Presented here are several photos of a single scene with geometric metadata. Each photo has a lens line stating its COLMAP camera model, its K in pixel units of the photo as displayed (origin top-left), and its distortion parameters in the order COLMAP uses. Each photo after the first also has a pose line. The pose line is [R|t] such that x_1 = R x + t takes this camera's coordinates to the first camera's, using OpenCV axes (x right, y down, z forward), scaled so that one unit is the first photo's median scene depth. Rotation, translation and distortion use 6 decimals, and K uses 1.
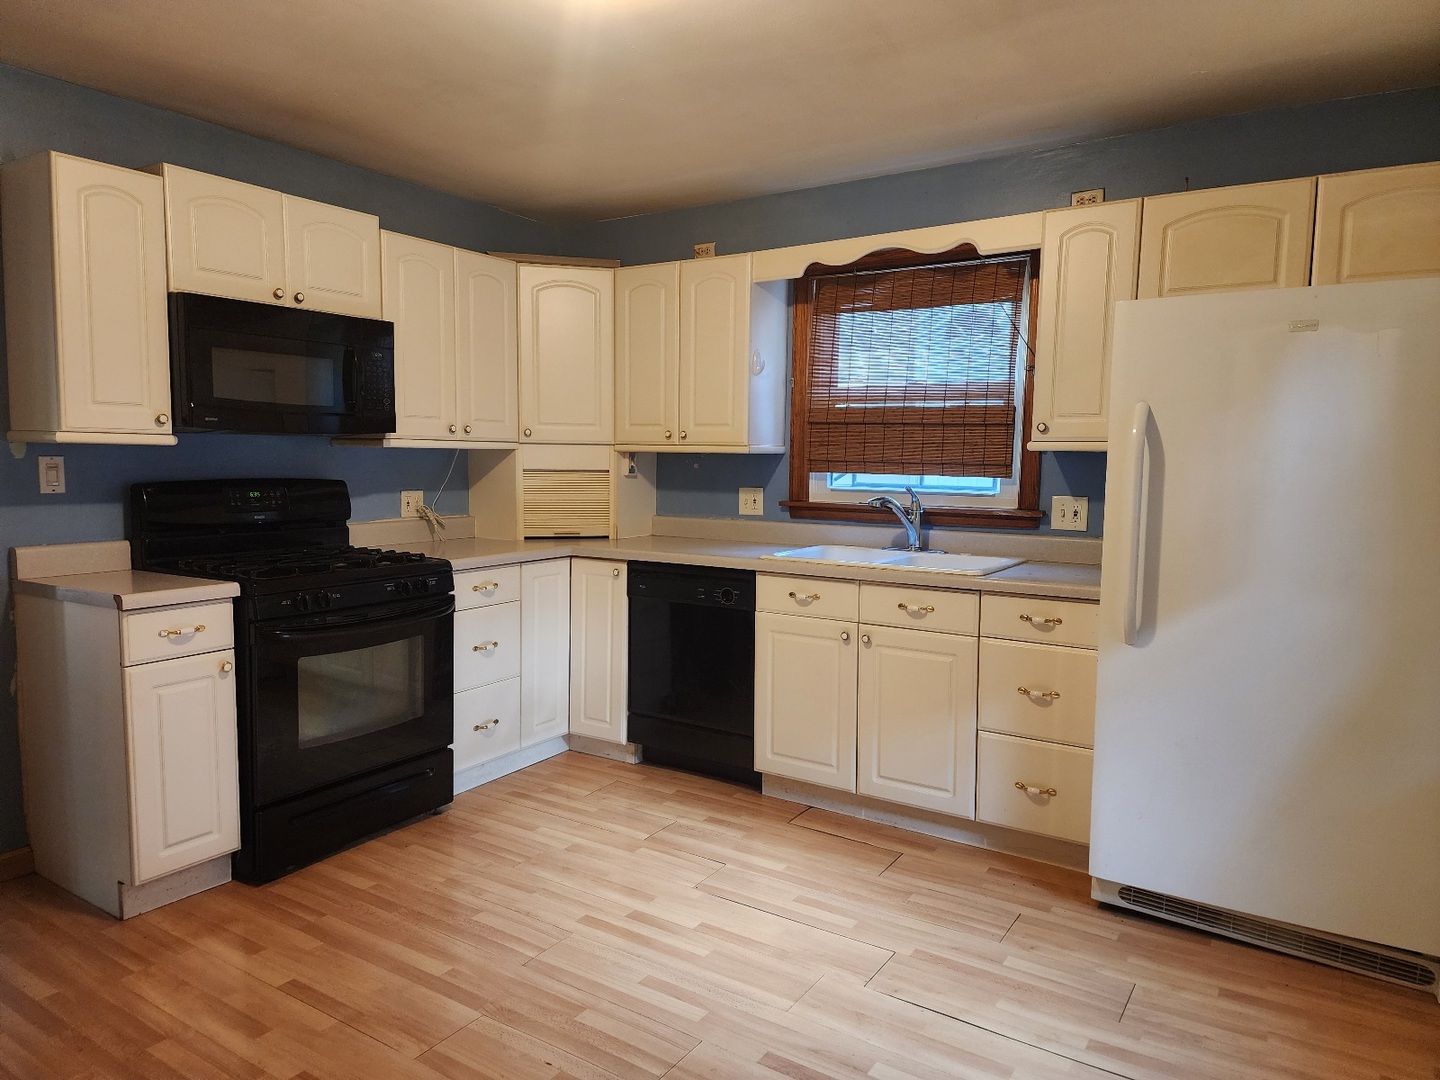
lens RADIAL K [[962.5, 0, 726.3], [0, 962.5, 539.6], [0, 0, 1]] dist [0.061741, -0.043894]
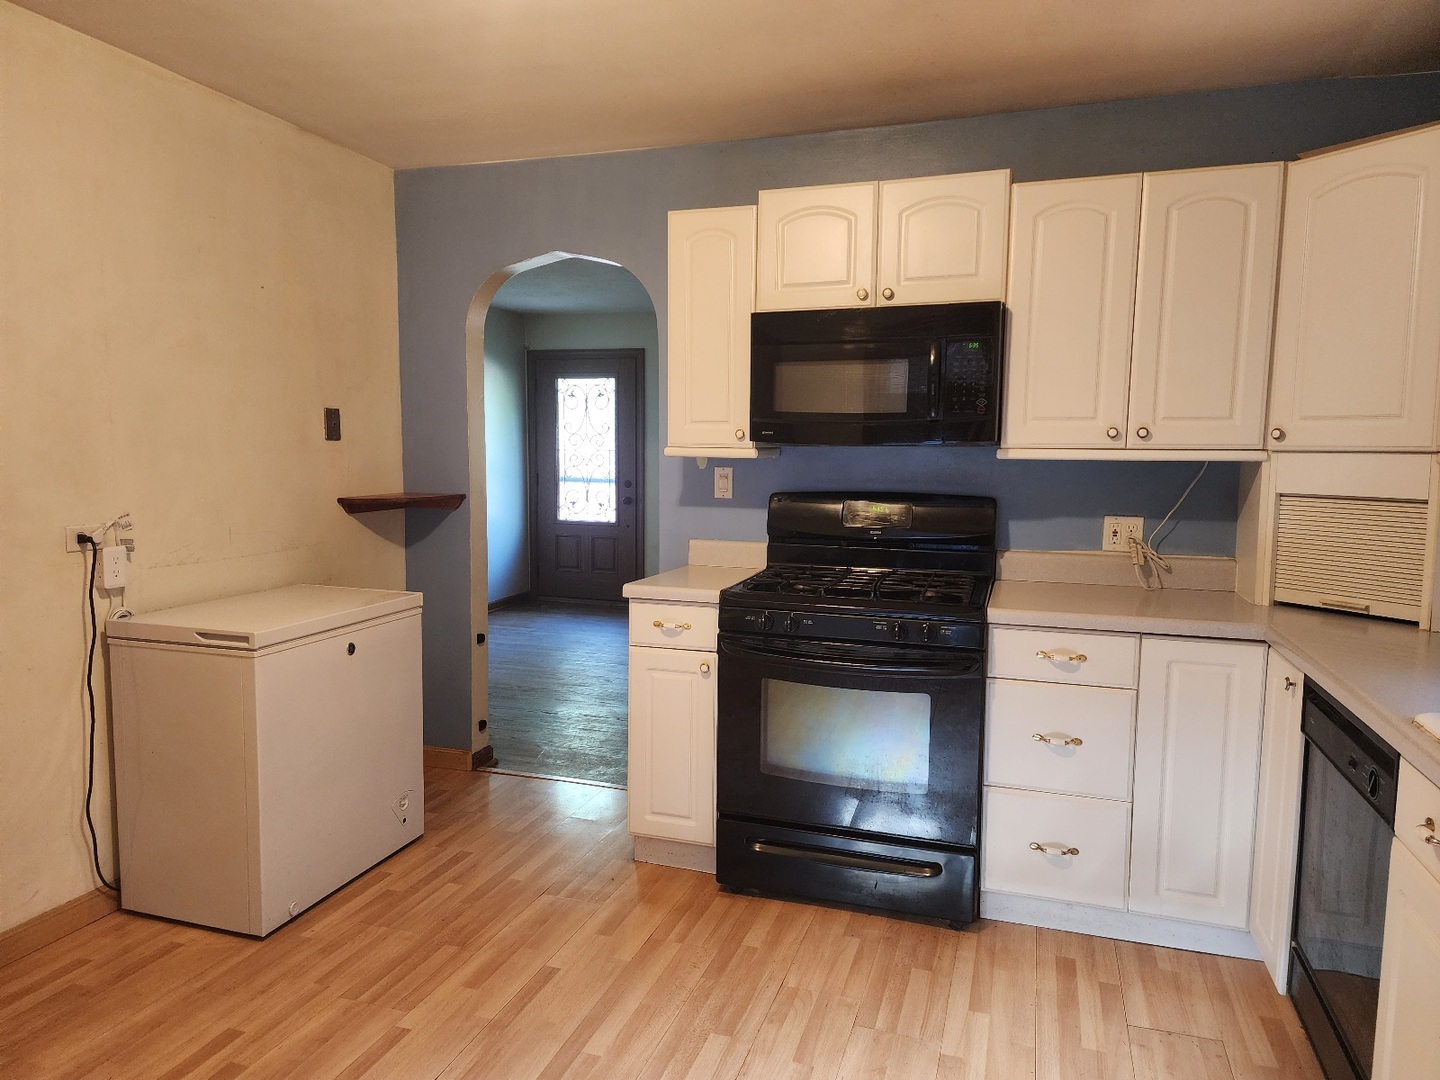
lens RADIAL K [[962.5, 0, 728.3], [0, 962.5, 547.9], [0, 0, 1]] dist [0.061741, -0.043894]
pose [[0.244401, 0.086840, -0.965778, 0.418442], [-0.096904, 0.993183, 0.064781, -0.058292], [0.964820, 0.077755, 0.251150, 0.658177]]
